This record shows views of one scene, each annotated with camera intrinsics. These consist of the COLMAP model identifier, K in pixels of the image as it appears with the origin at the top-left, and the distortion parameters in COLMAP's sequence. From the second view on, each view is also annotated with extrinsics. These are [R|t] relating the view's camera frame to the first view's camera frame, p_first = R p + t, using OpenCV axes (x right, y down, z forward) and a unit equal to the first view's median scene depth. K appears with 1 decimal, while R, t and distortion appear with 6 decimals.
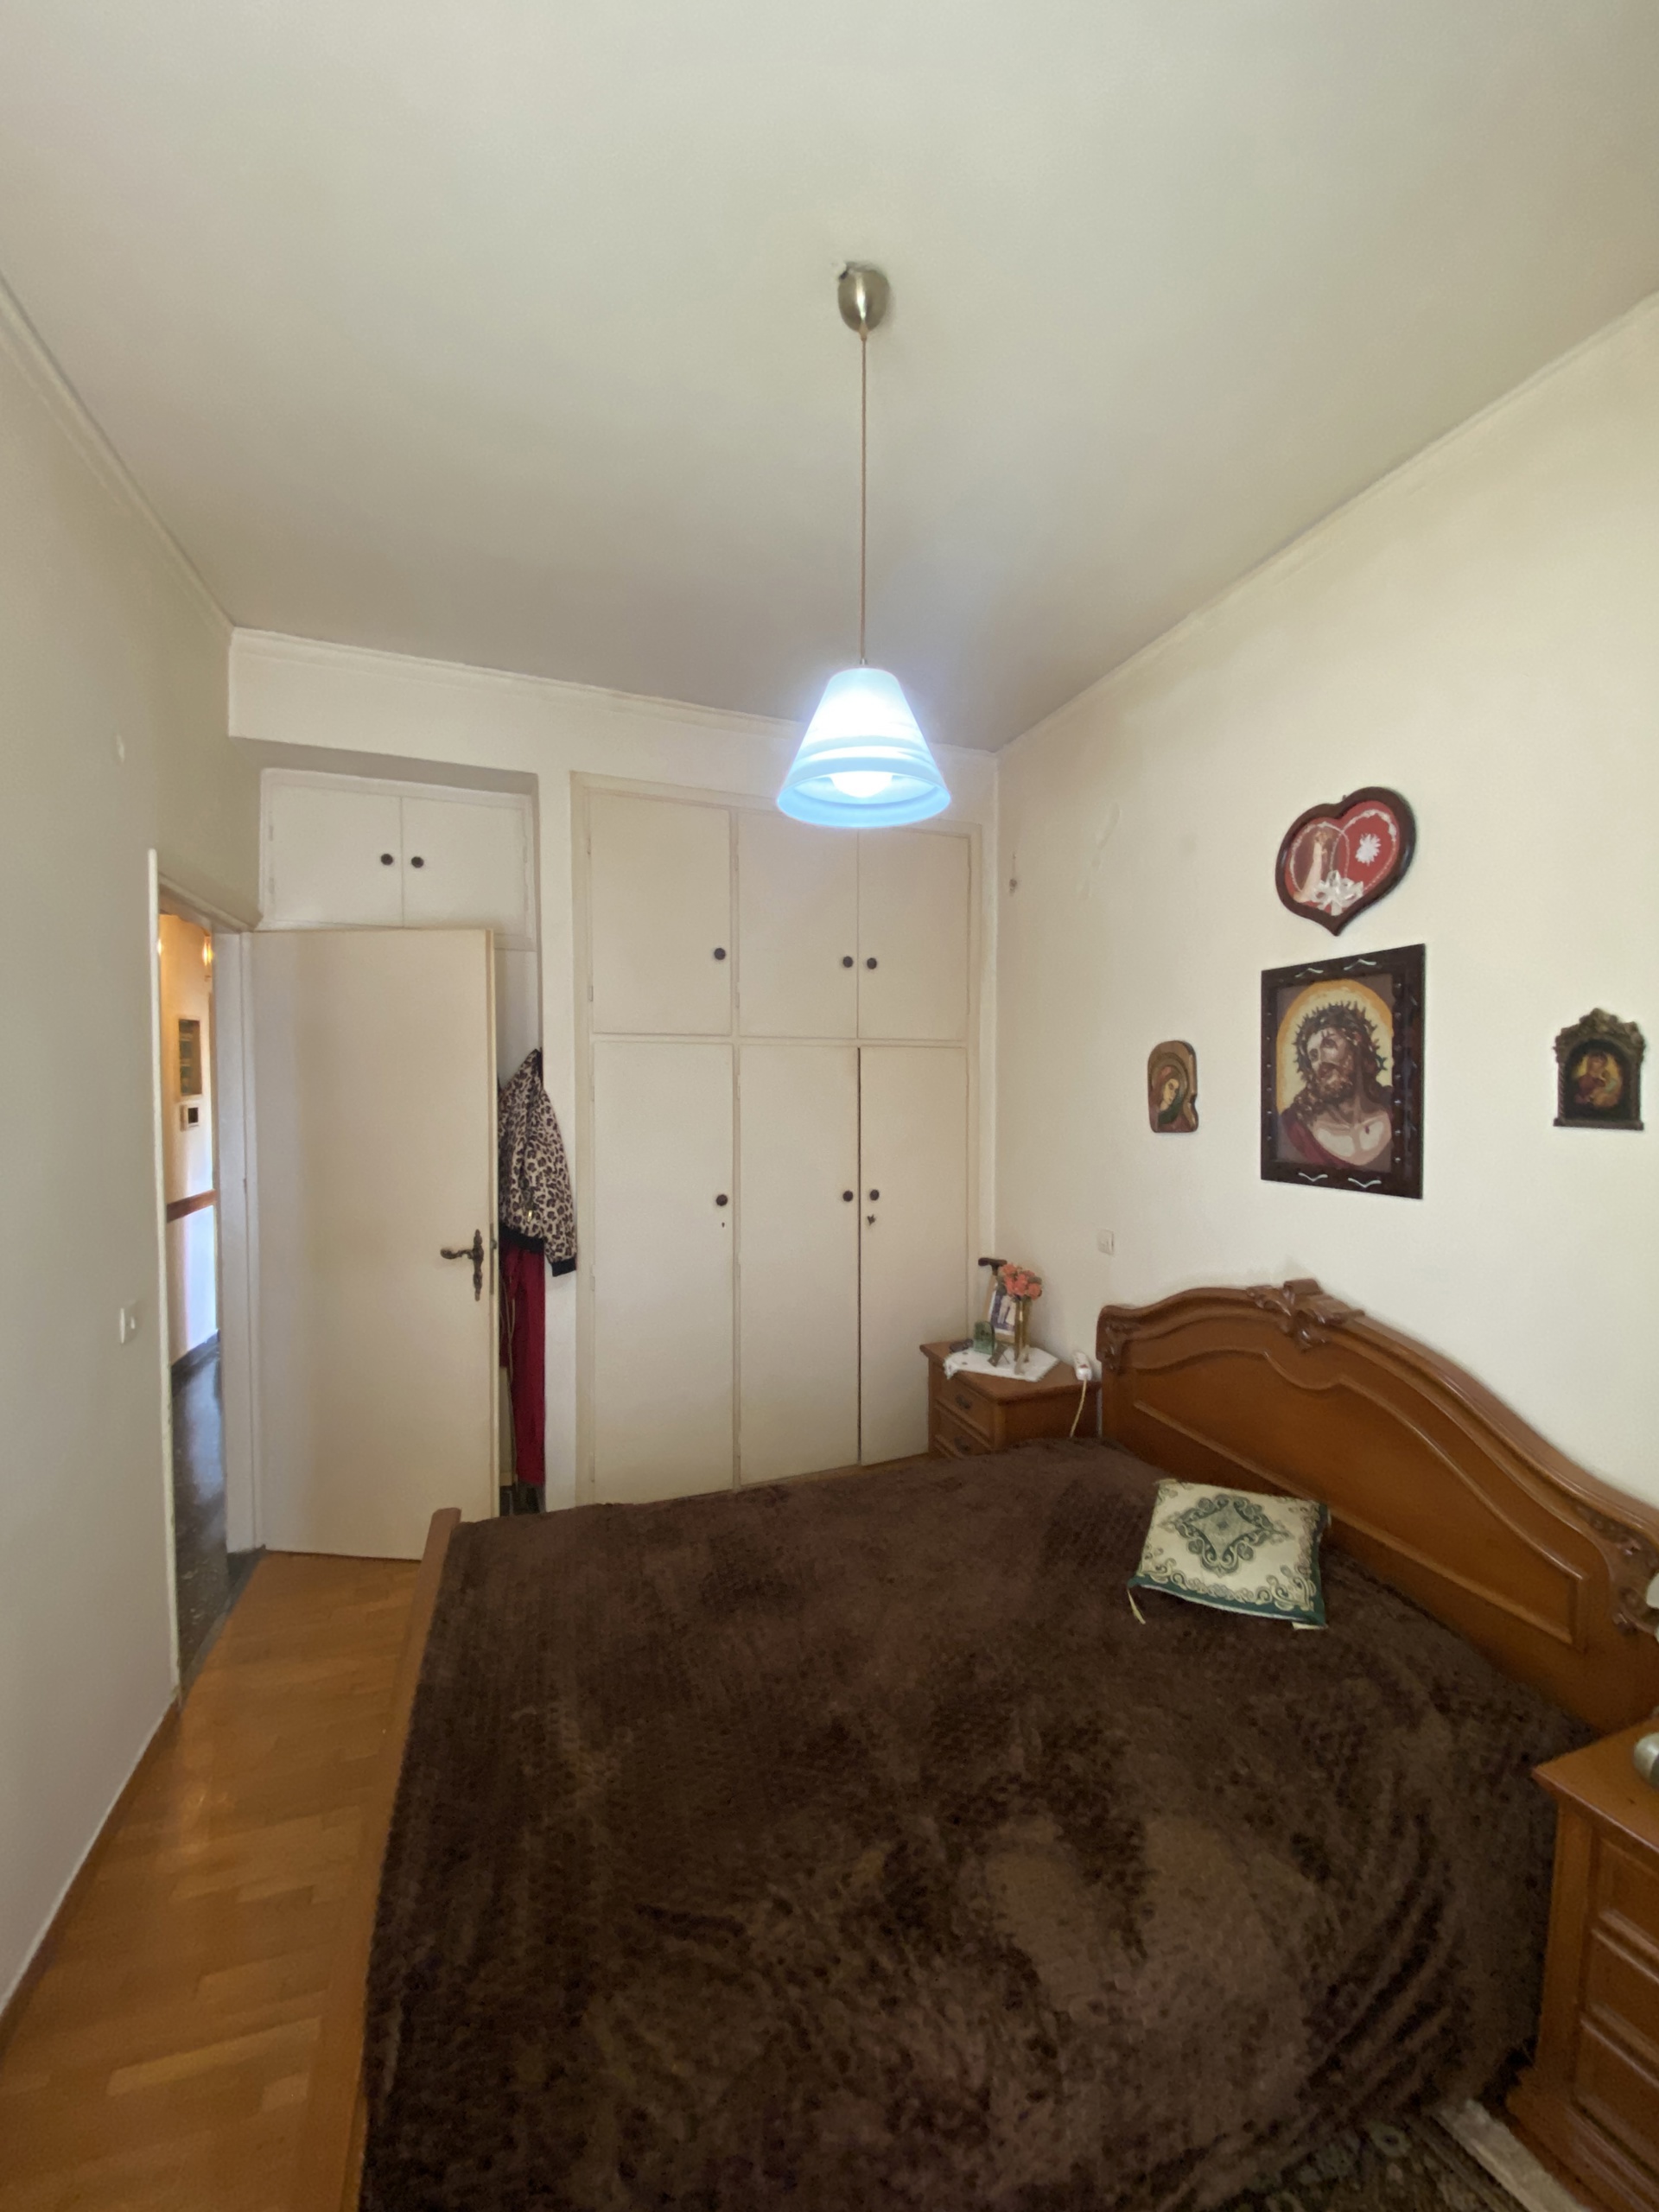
lens RADIAL K [[890.8, 0, 833.7], [0, 890.8, 1100.9], [0, 0, 1]] dist [-0.004152, -0.000495]
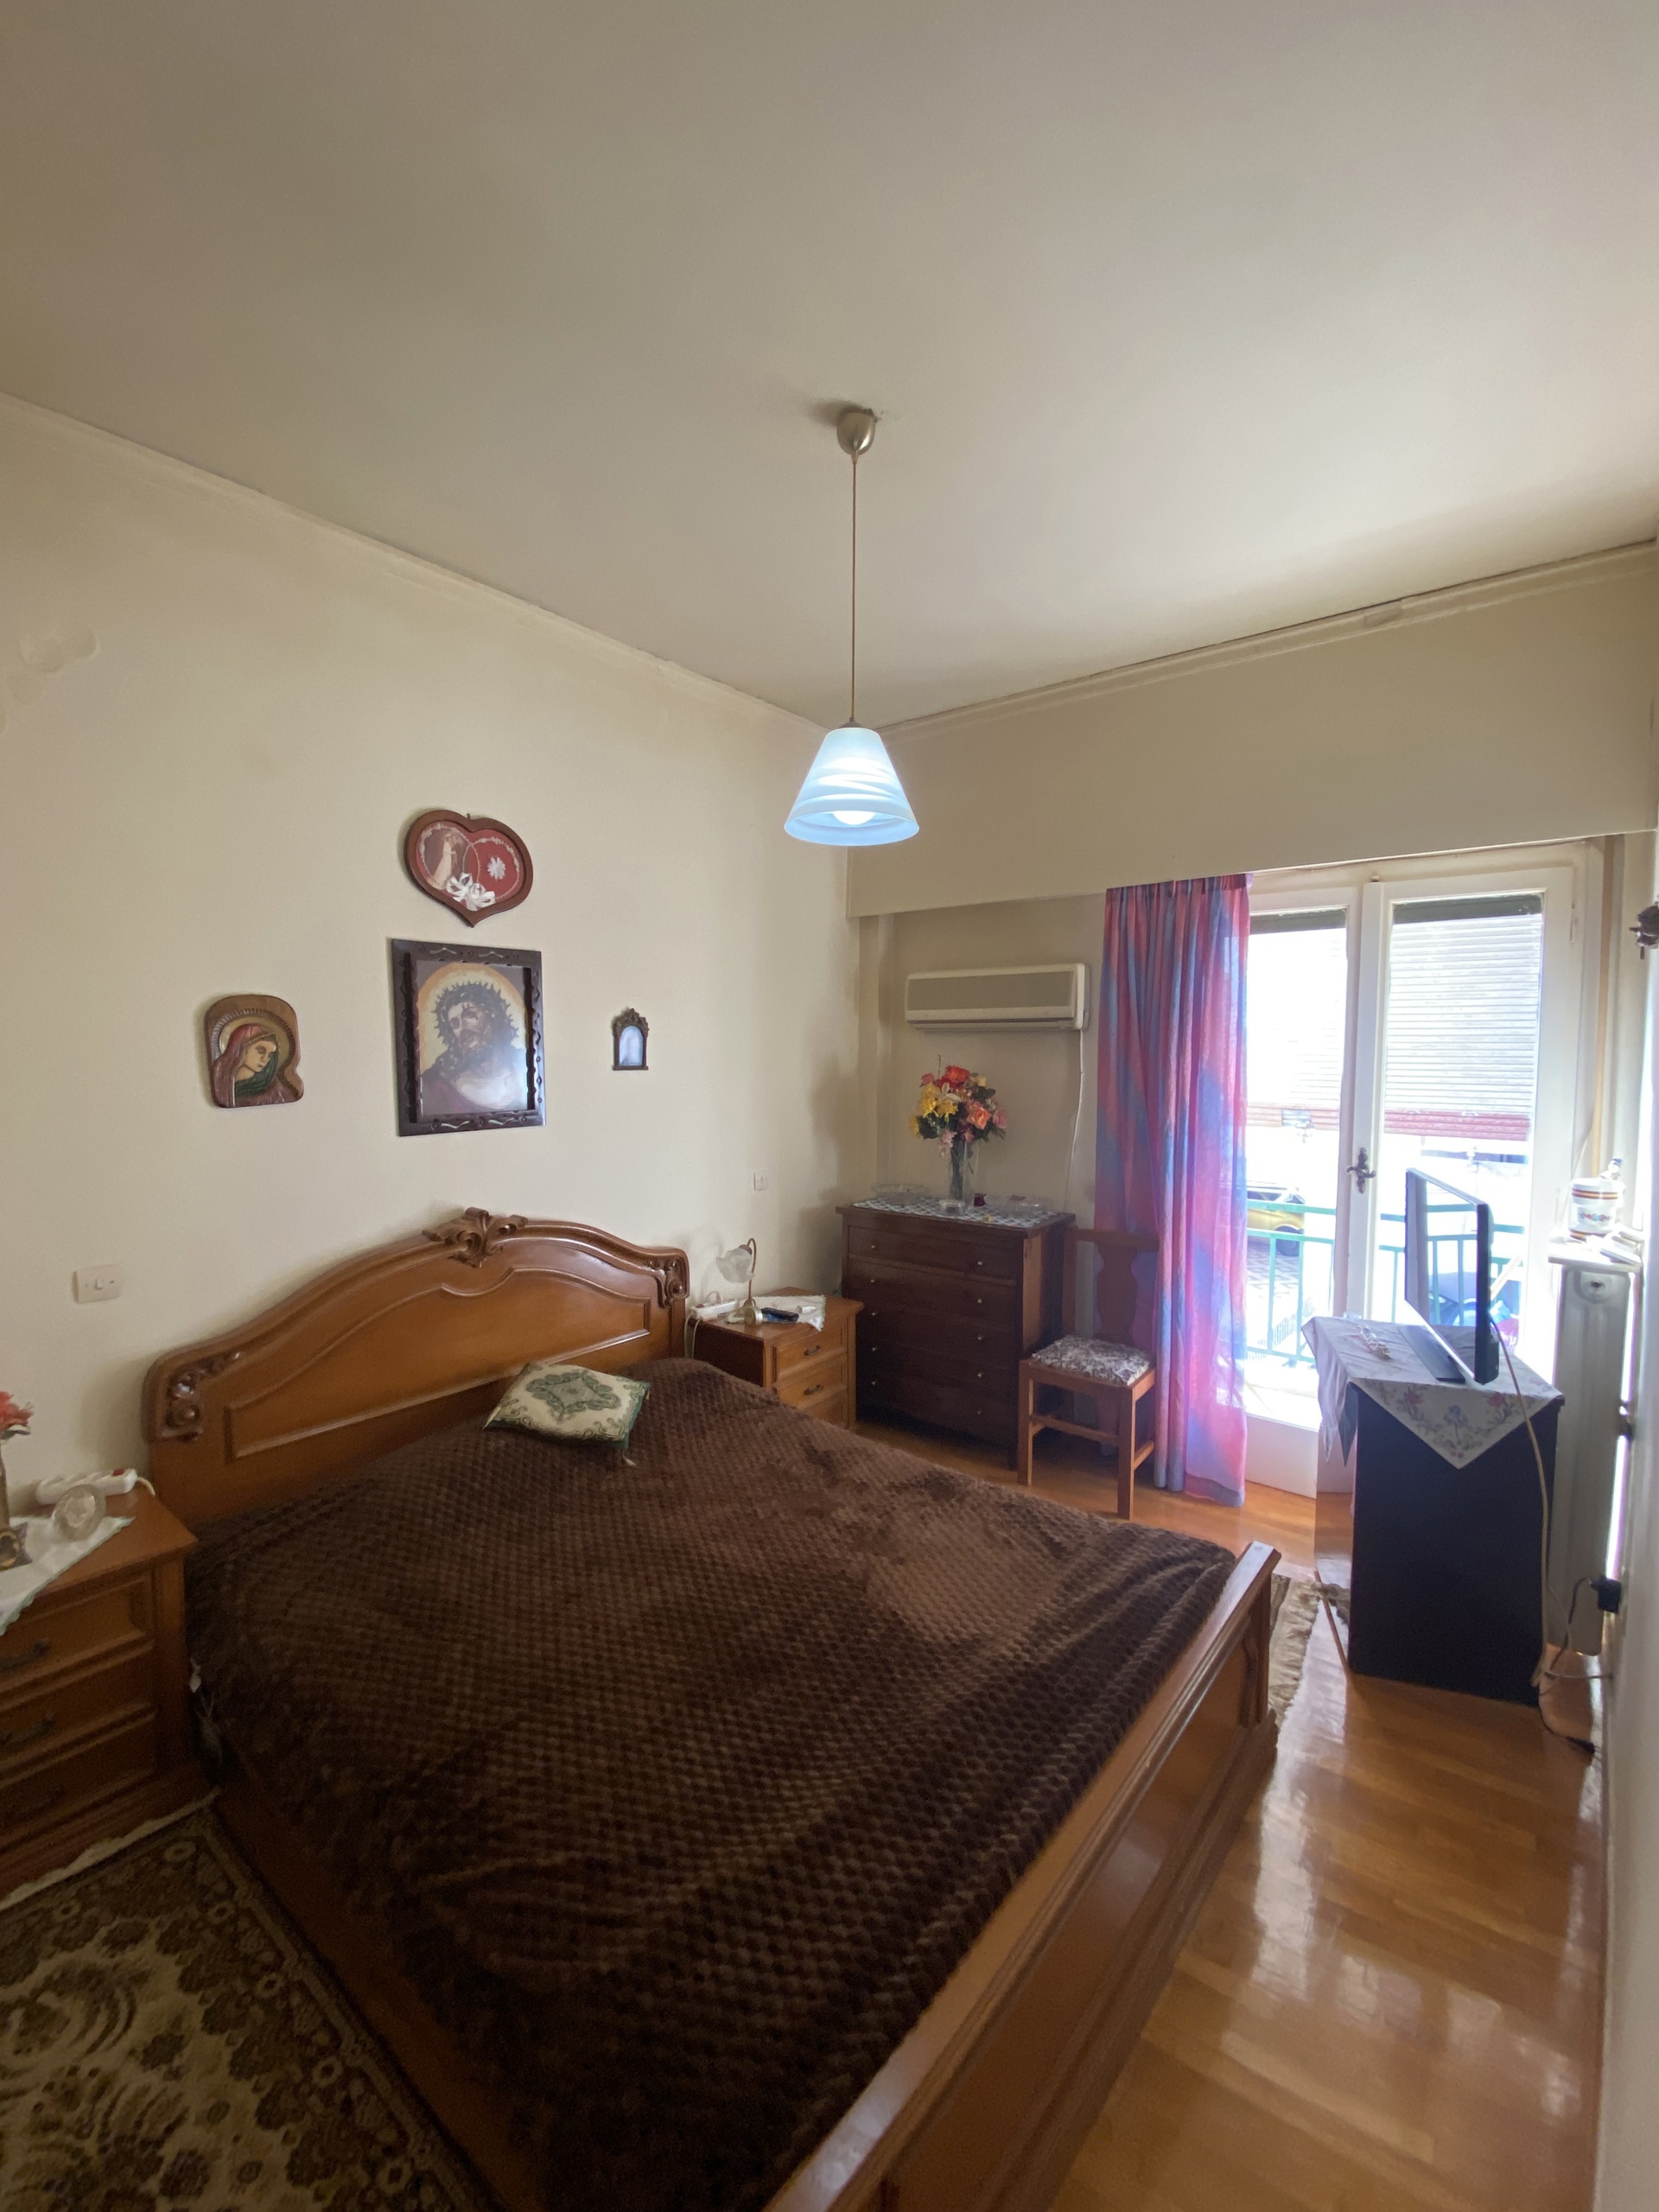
lens RADIAL K [[890.8, 0, 832.8], [0, 890.8, 1110.4], [0, 0, 1]] dist [-0.004152, -0.000495]
pose [[-0.528934, -0.058355, 0.846654, -0.749854], [0.015888, 0.996777, 0.078628, -0.020337], [-0.848514, 0.055041, -0.526302, 1.213277]]
